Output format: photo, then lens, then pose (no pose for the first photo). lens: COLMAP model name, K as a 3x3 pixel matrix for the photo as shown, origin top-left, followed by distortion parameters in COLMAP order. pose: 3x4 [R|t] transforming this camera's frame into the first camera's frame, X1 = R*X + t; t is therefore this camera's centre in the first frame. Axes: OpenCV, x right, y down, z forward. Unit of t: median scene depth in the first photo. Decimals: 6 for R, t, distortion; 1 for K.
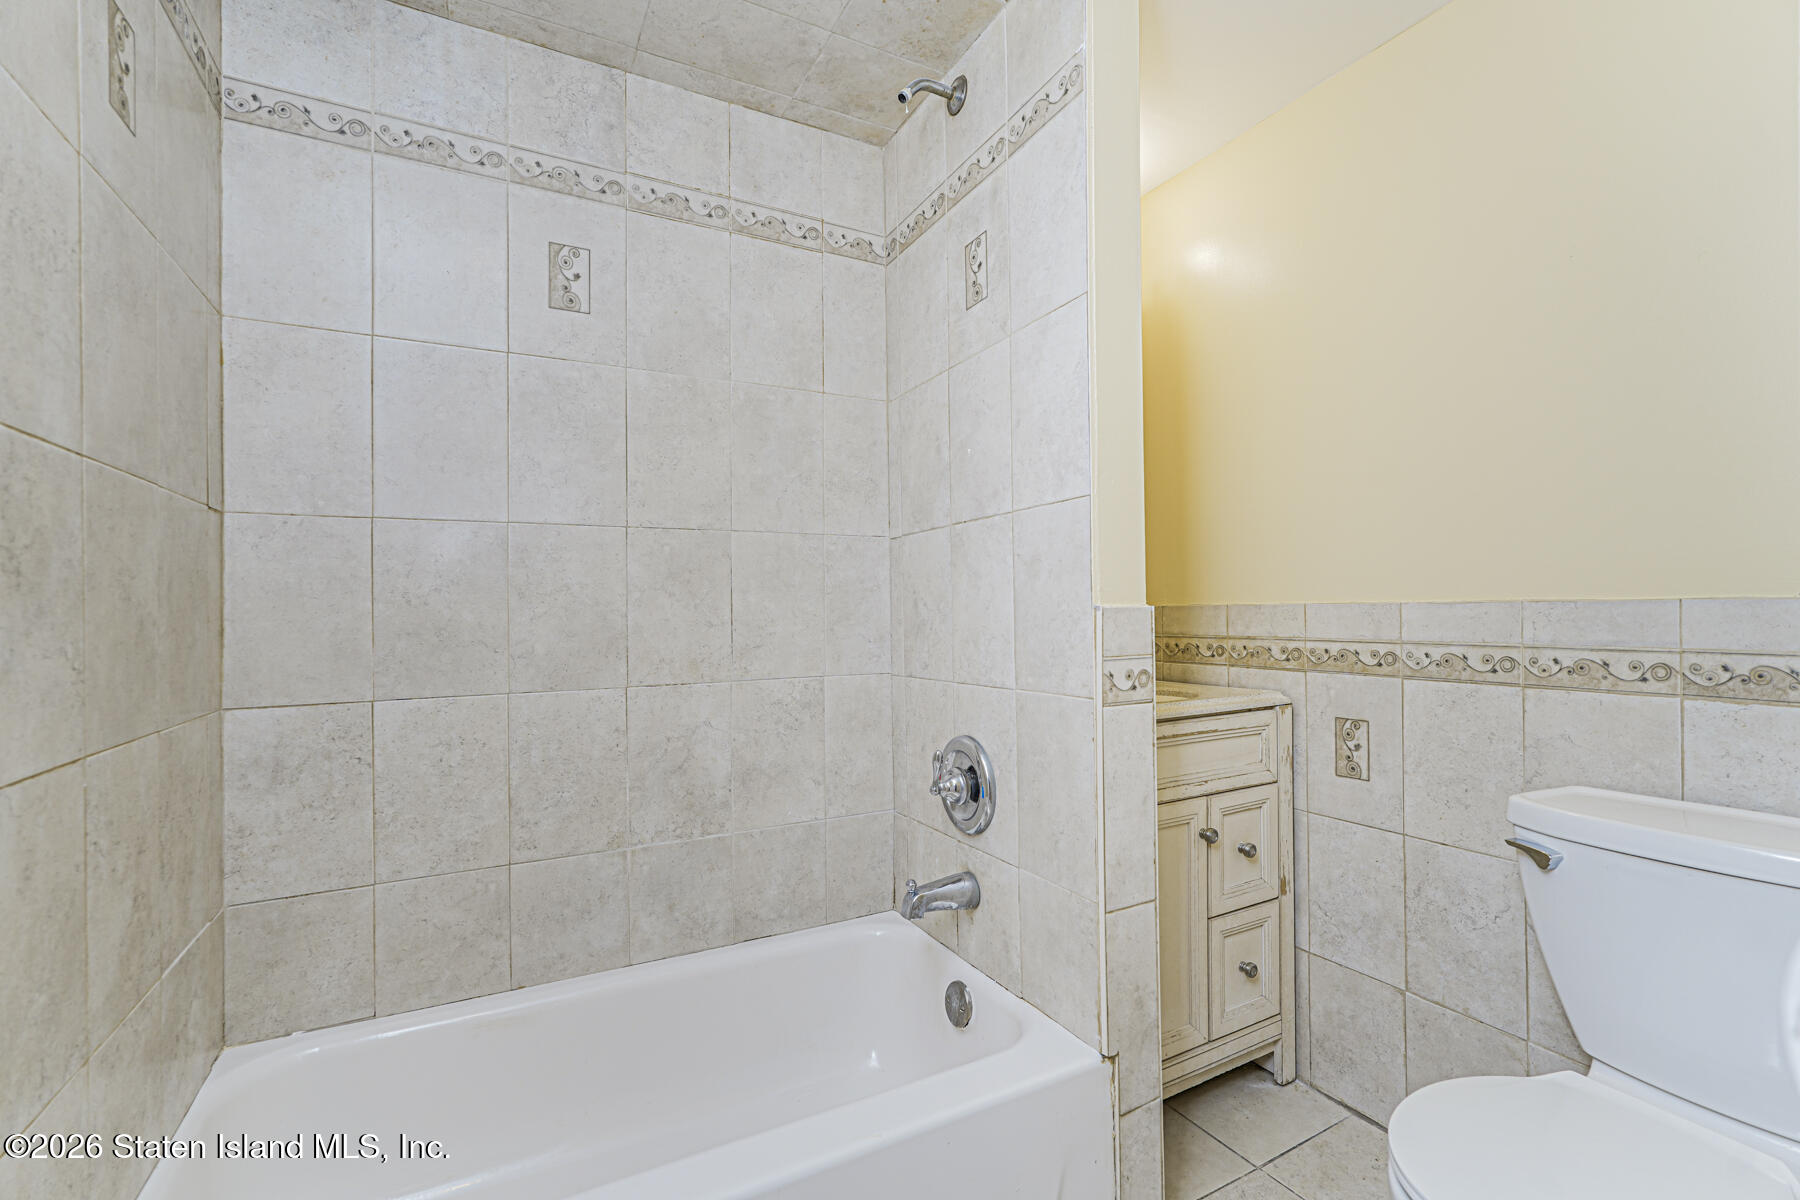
lens RADIAL K [[792.6, 0, 904.5], [0, 792.6, 609.3], [0, 0, 1]] dist [-0.008222, 0.002847]
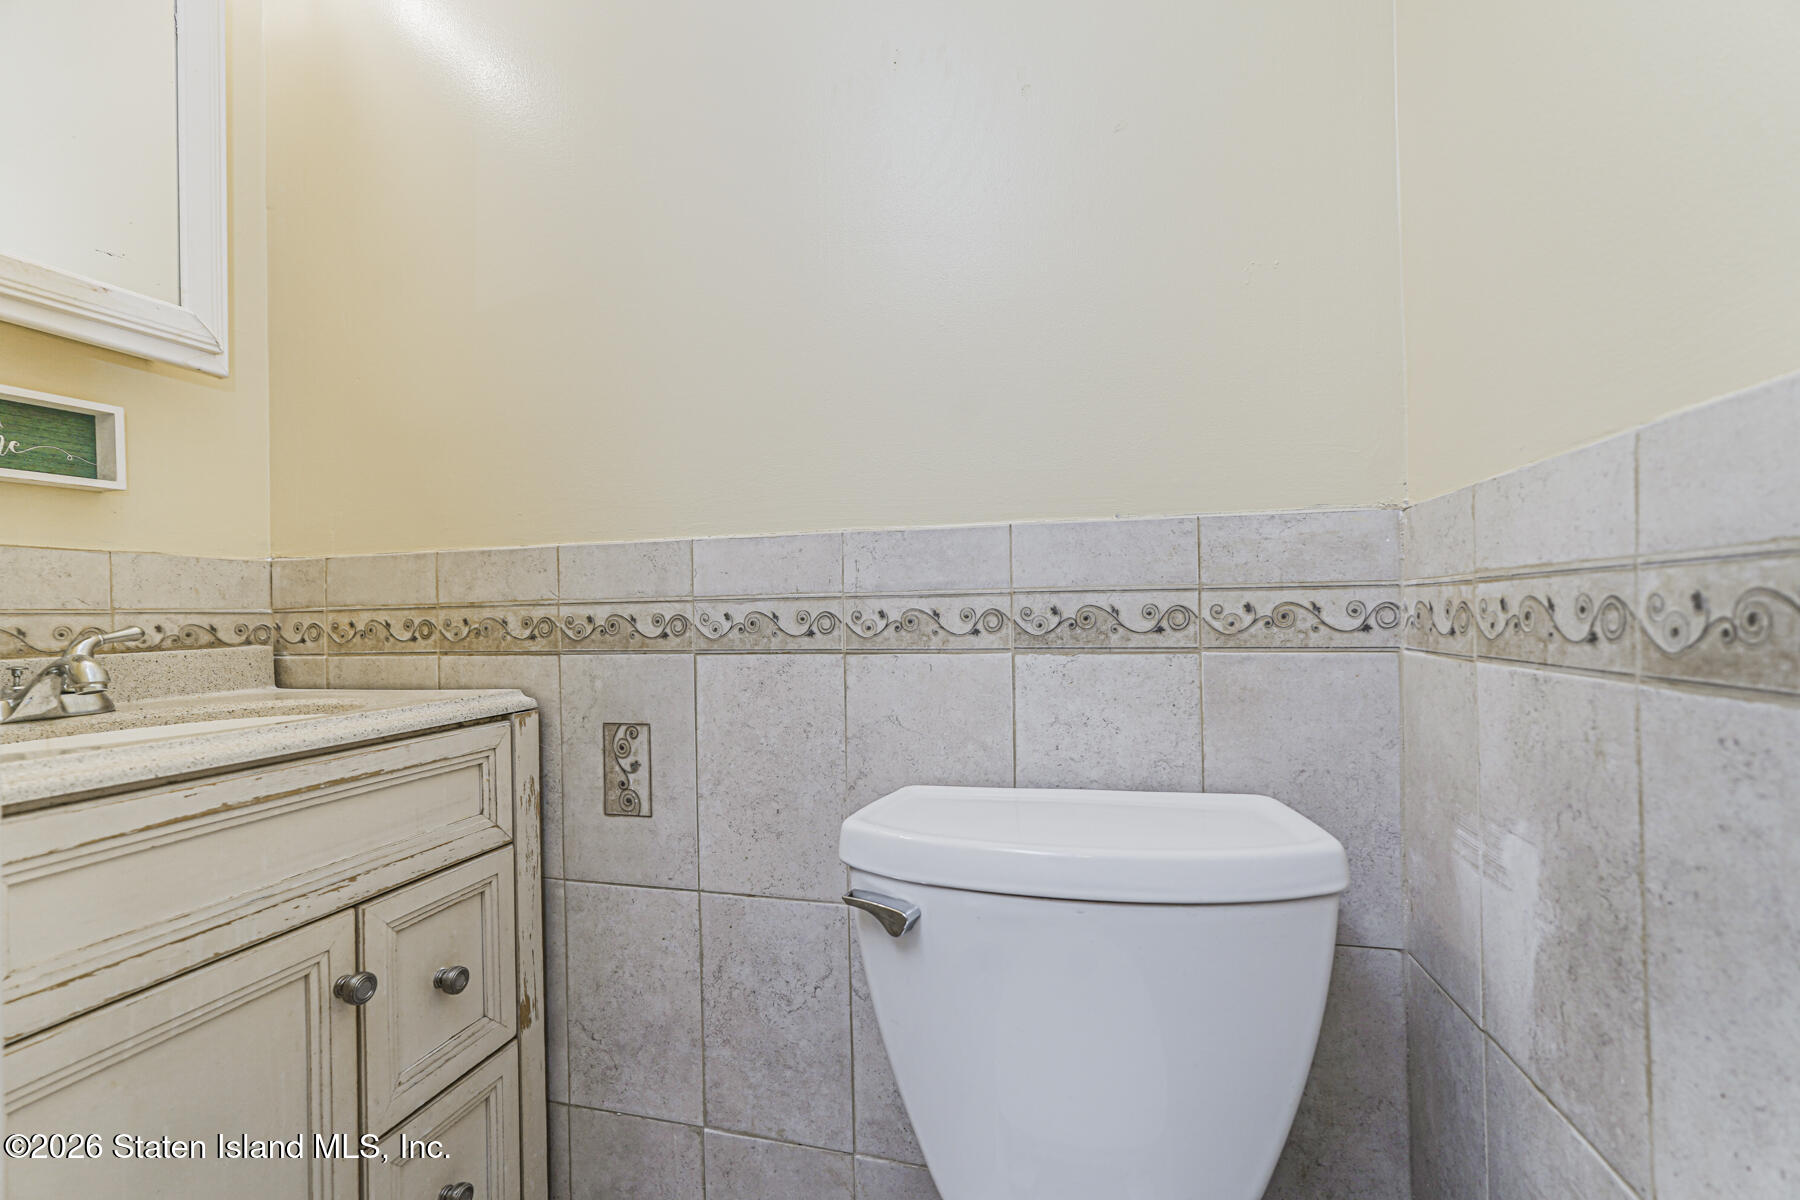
lens RADIAL K [[792.6, 0, 897.9], [0, 792.6, 606.1], [0, 0, 1]] dist [-0.008222, 0.002847]
pose [[0.692494, 0.005418, 0.721403, 0.268813], [0.011009, 0.999776, -0.018077, 0.060881], [-0.721340, 0.020460, 0.692279, 0.417658]]
